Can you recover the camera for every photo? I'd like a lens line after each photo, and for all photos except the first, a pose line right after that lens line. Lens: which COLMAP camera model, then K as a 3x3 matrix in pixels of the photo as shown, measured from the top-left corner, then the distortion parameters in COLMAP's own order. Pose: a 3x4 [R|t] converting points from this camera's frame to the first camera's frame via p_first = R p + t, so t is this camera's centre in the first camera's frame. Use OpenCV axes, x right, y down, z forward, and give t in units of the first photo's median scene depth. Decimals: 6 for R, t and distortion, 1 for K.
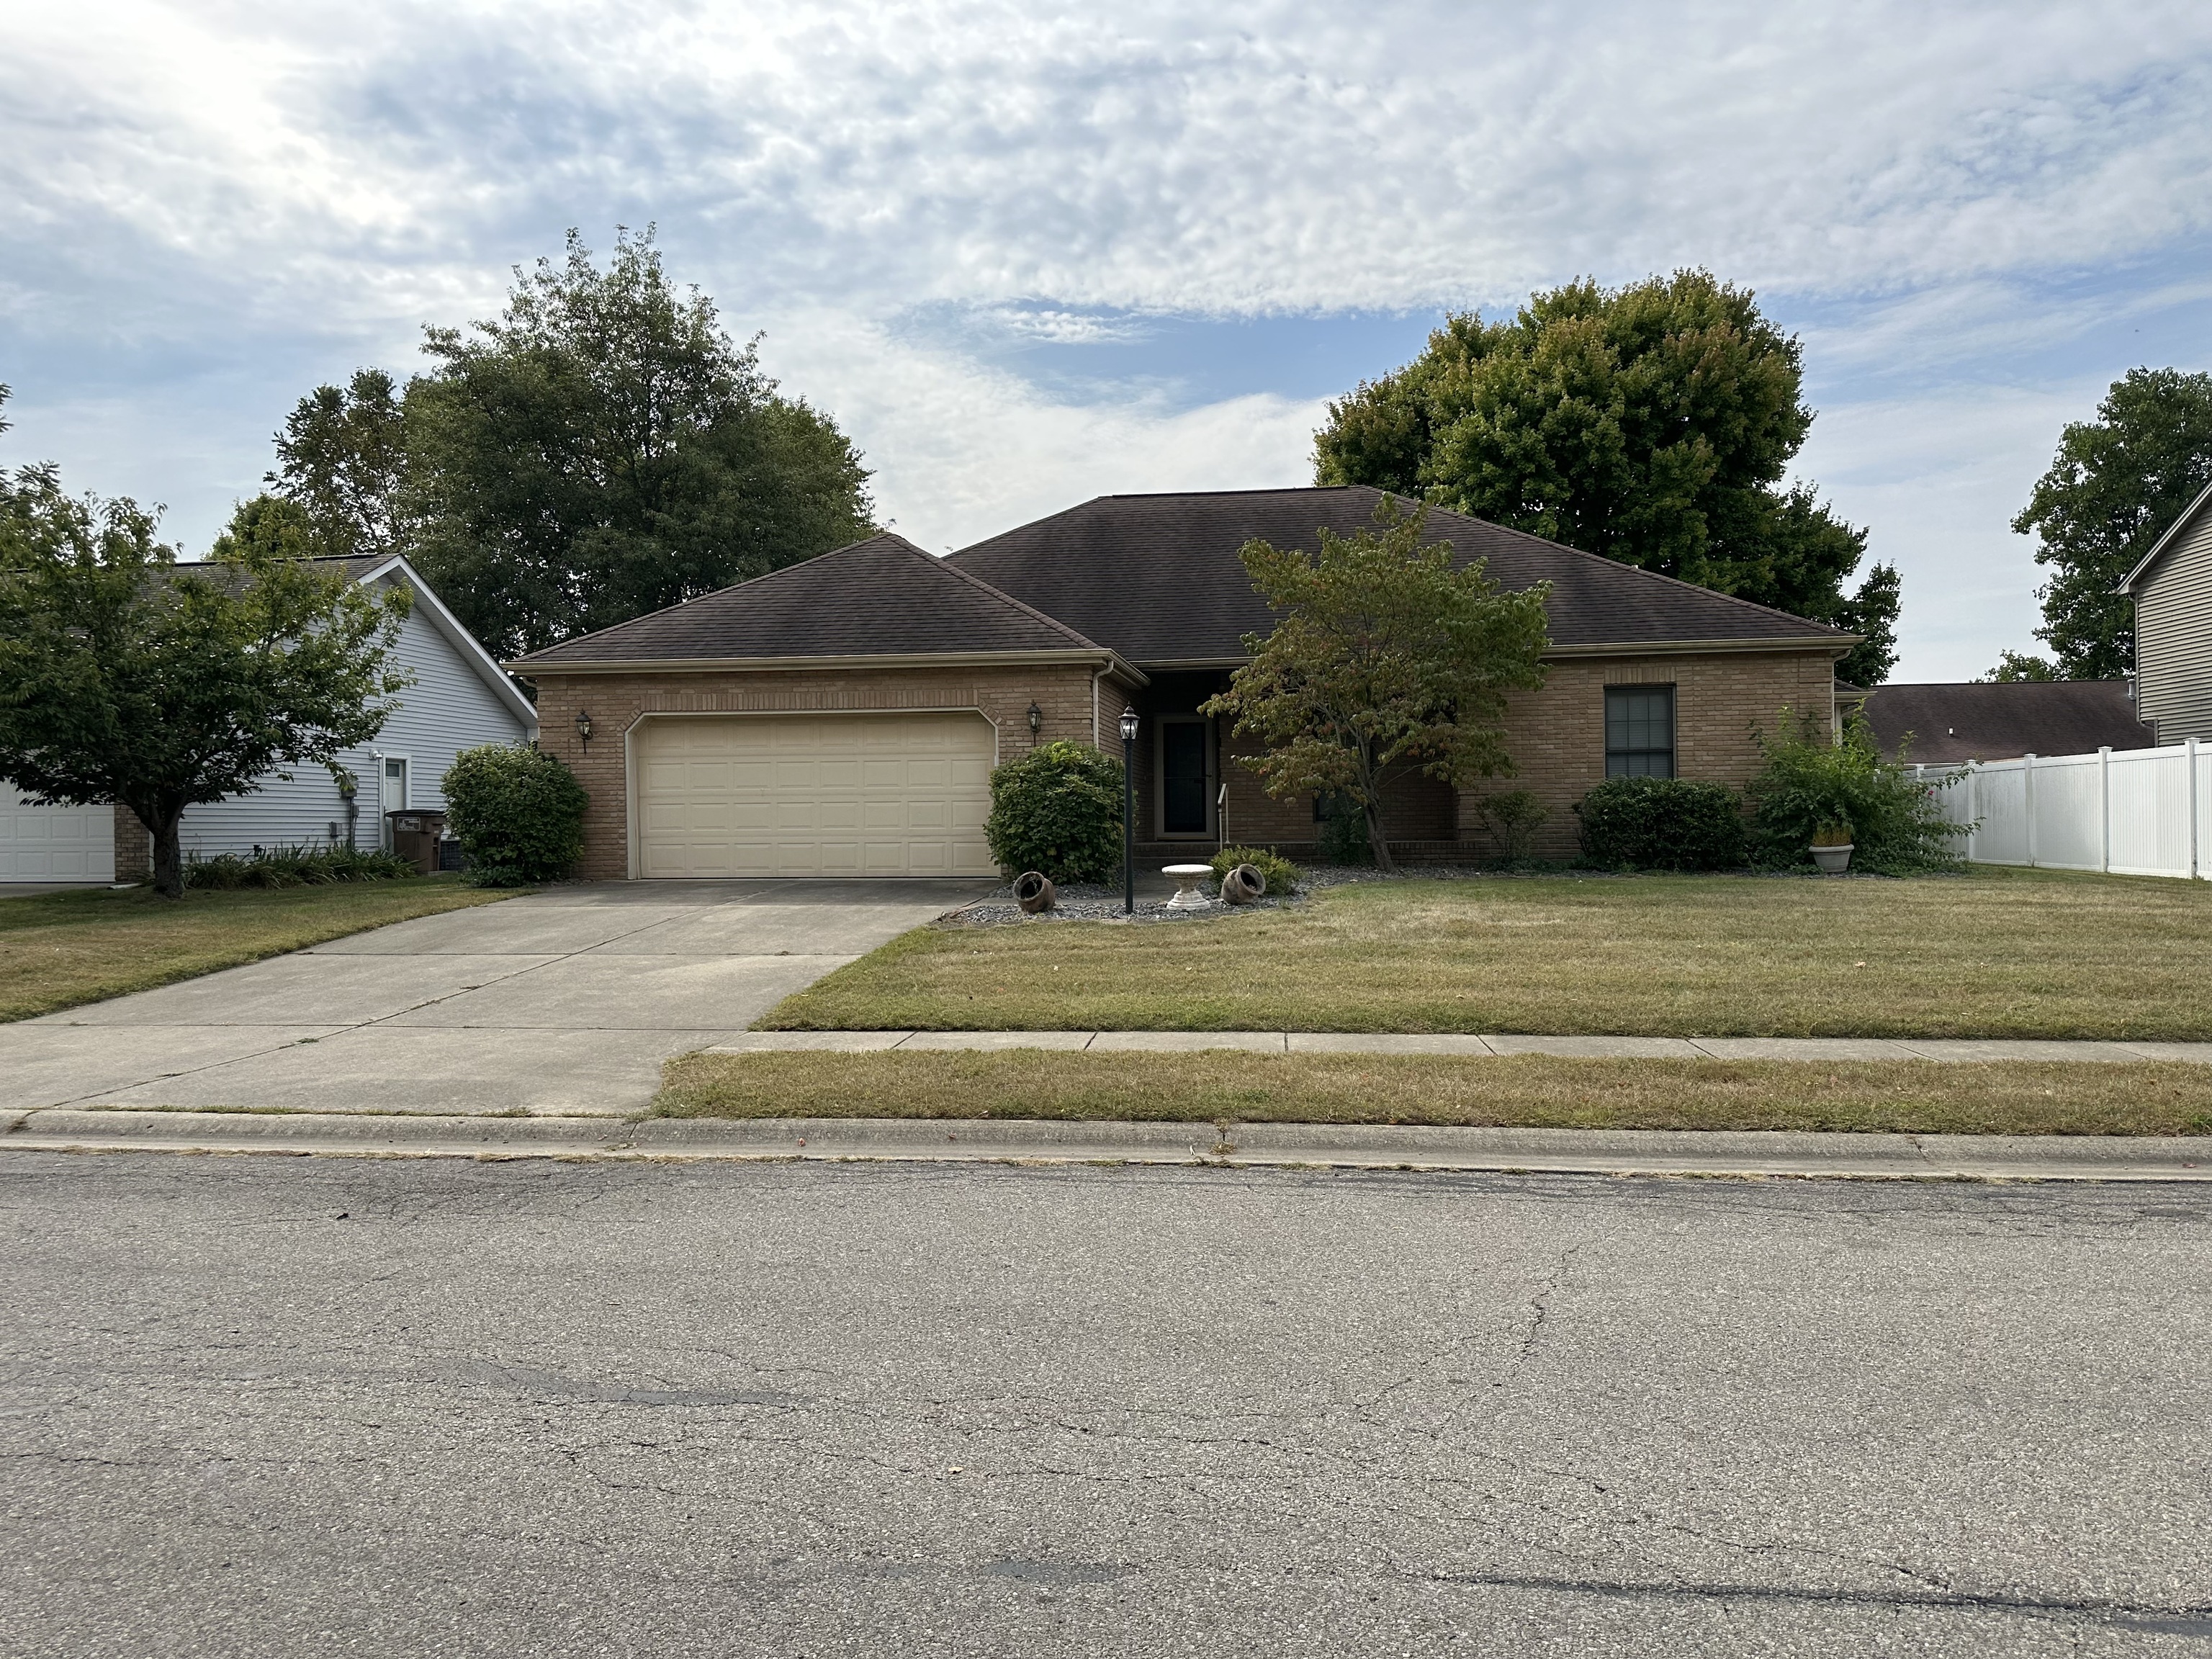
lens RADIAL K [[1577.4, 0, 1106.0], [0, 1577.4, 829.5], [0, 0, 1]] dist [0.051812, -0.038020]
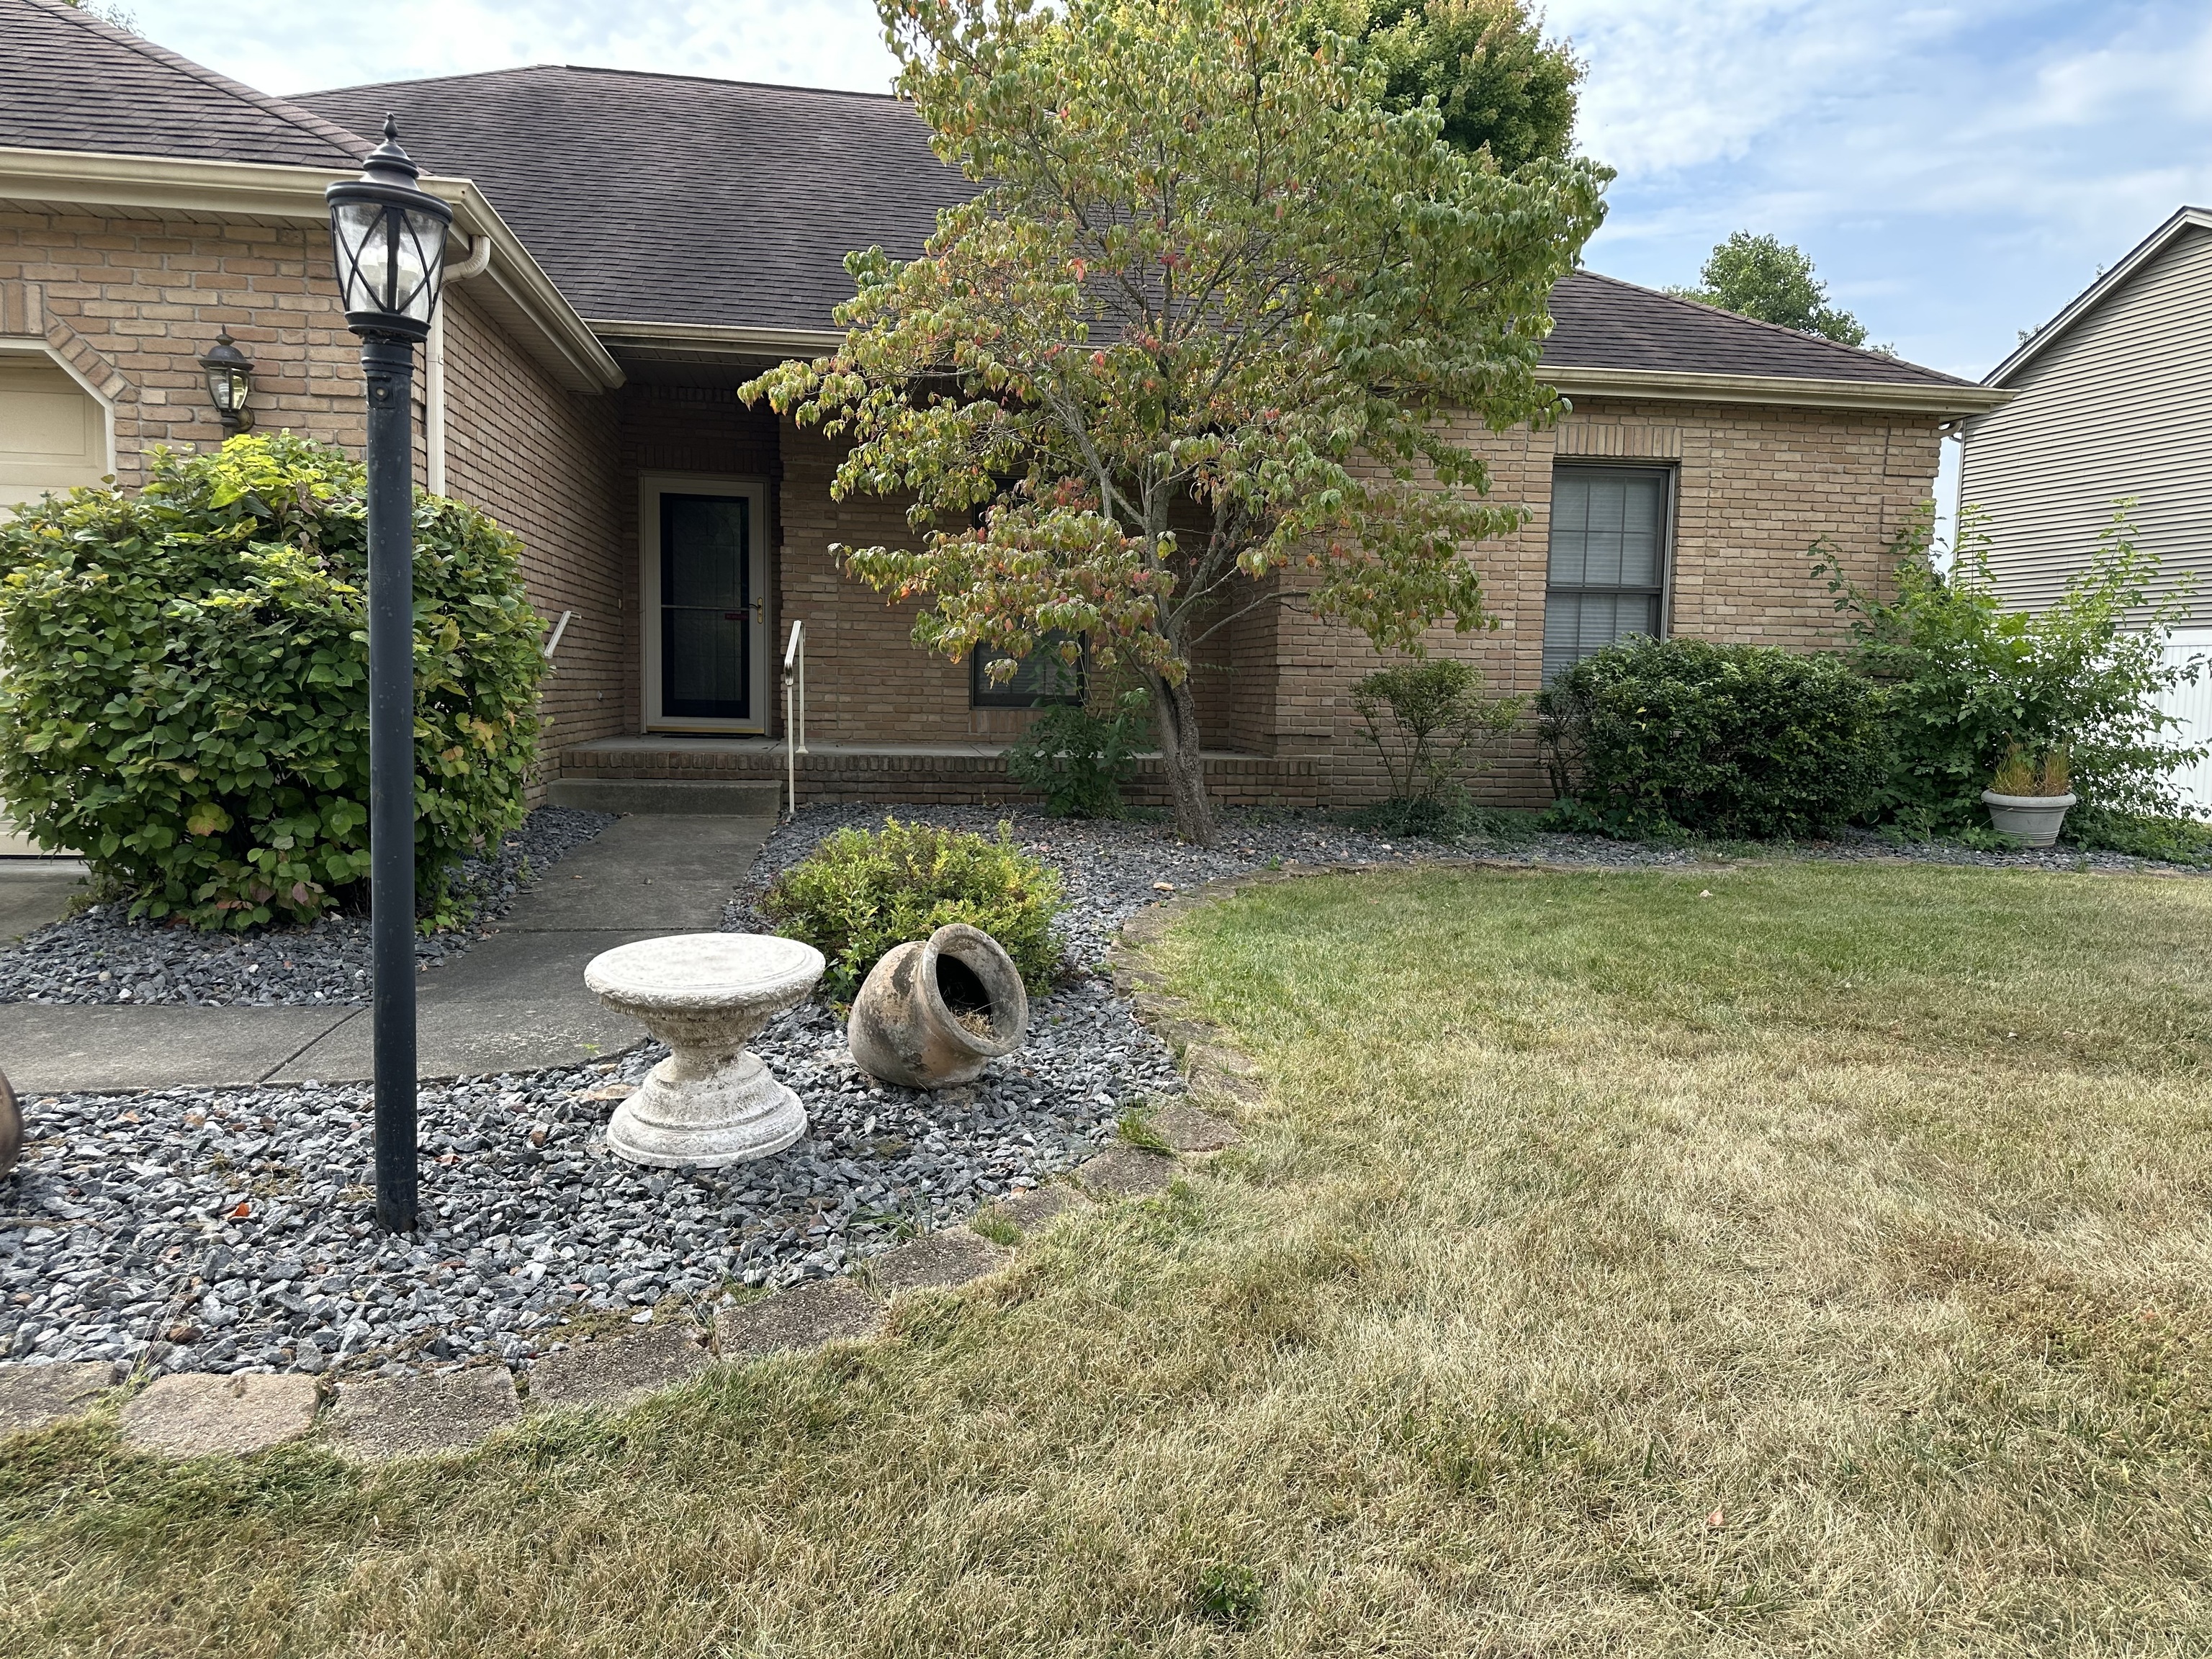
lens RADIAL K [[1577.4, 0, 1106.0], [0, 1577.4, 829.5], [0, 0, 1]] dist [0.051812, -0.038020]
pose [[0.956265, 0.003839, 0.292478, 0.030716], [-0.029764, 0.996001, 0.084242, -0.011326], [-0.290985, -0.089263, 0.952554, 0.593016]]
